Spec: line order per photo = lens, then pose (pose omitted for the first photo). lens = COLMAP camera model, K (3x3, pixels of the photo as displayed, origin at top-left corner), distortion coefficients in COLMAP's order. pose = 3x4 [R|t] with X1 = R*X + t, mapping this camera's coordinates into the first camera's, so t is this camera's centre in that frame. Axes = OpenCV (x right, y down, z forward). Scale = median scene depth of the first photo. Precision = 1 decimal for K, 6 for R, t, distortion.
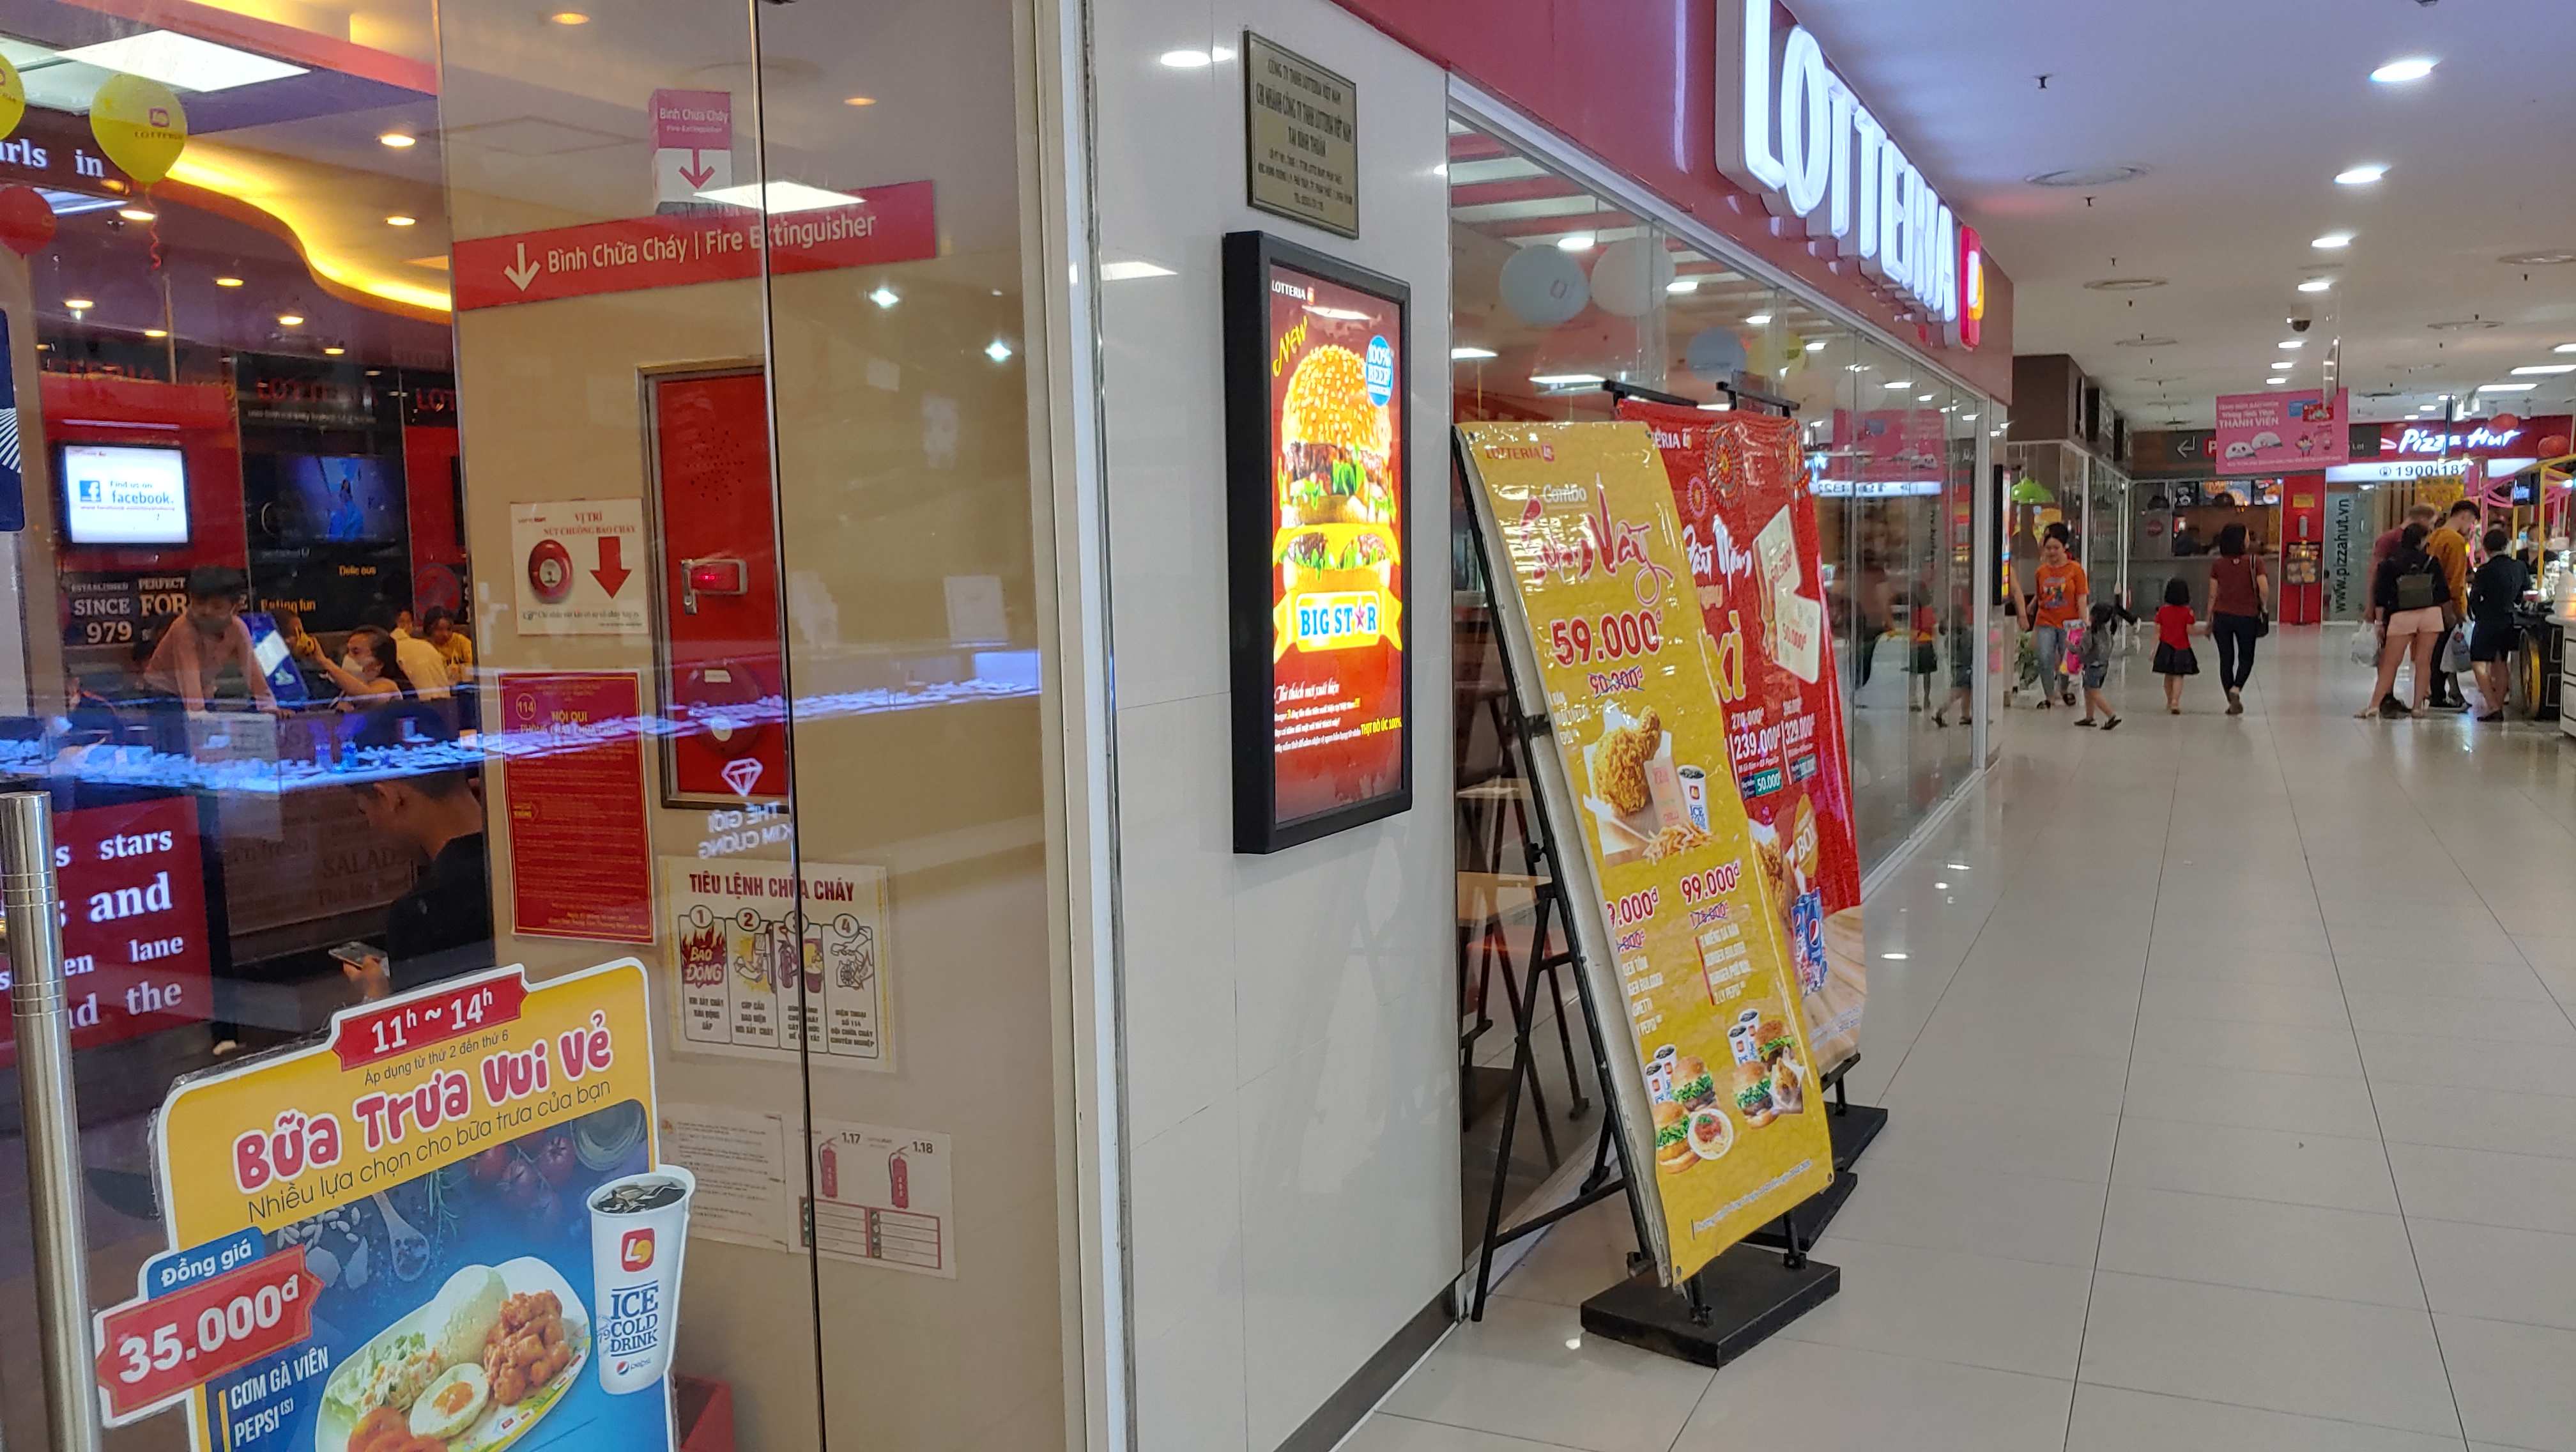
lens RADIAL K [[2003.9, 0, 1276.4], [0, 2003.9, 729.6], [0, 0, 1]] dist [-0.012031, 0.021710]
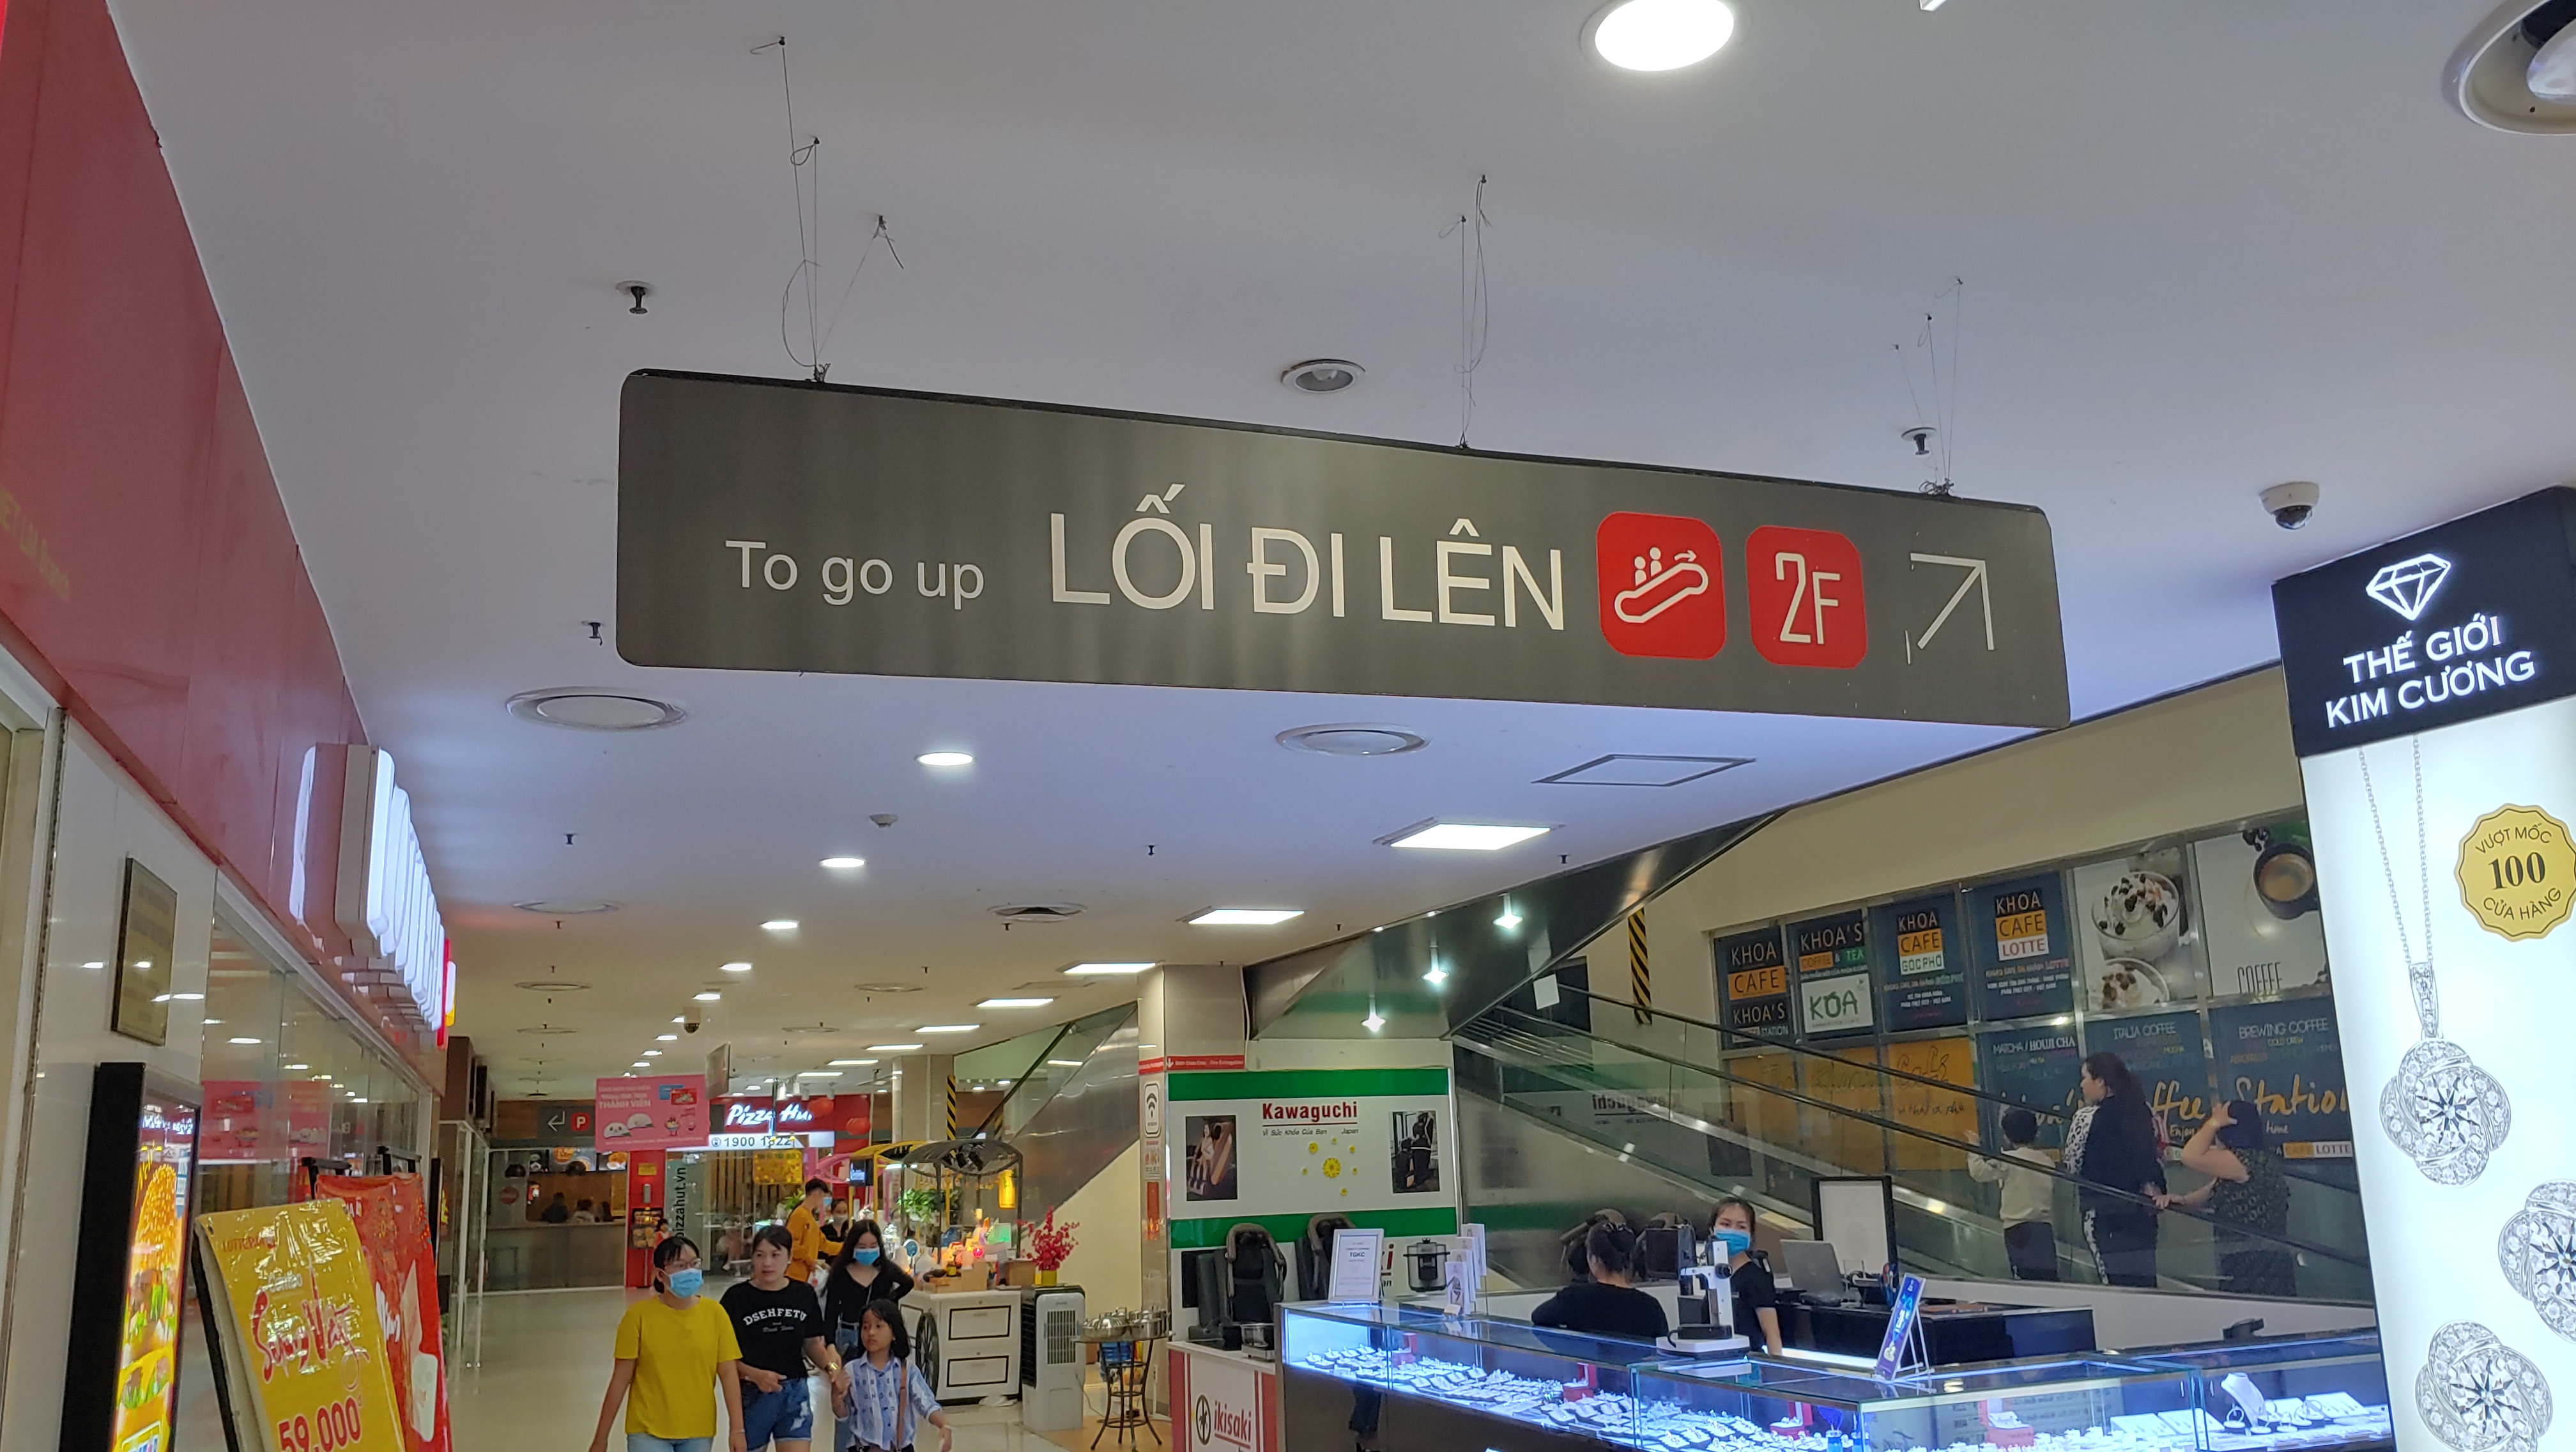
lens RADIAL K [[2003.9, 0, 1297.6], [0, 2003.9, 742.8], [0, 0, 1]] dist [-0.012031, 0.021710]
pose [[0.688788, 0.141859, 0.710948, -0.152676], [0.083458, 0.958632, -0.272138, -0.038298], [-0.720143, 0.246780, 0.648455, -0.037066]]
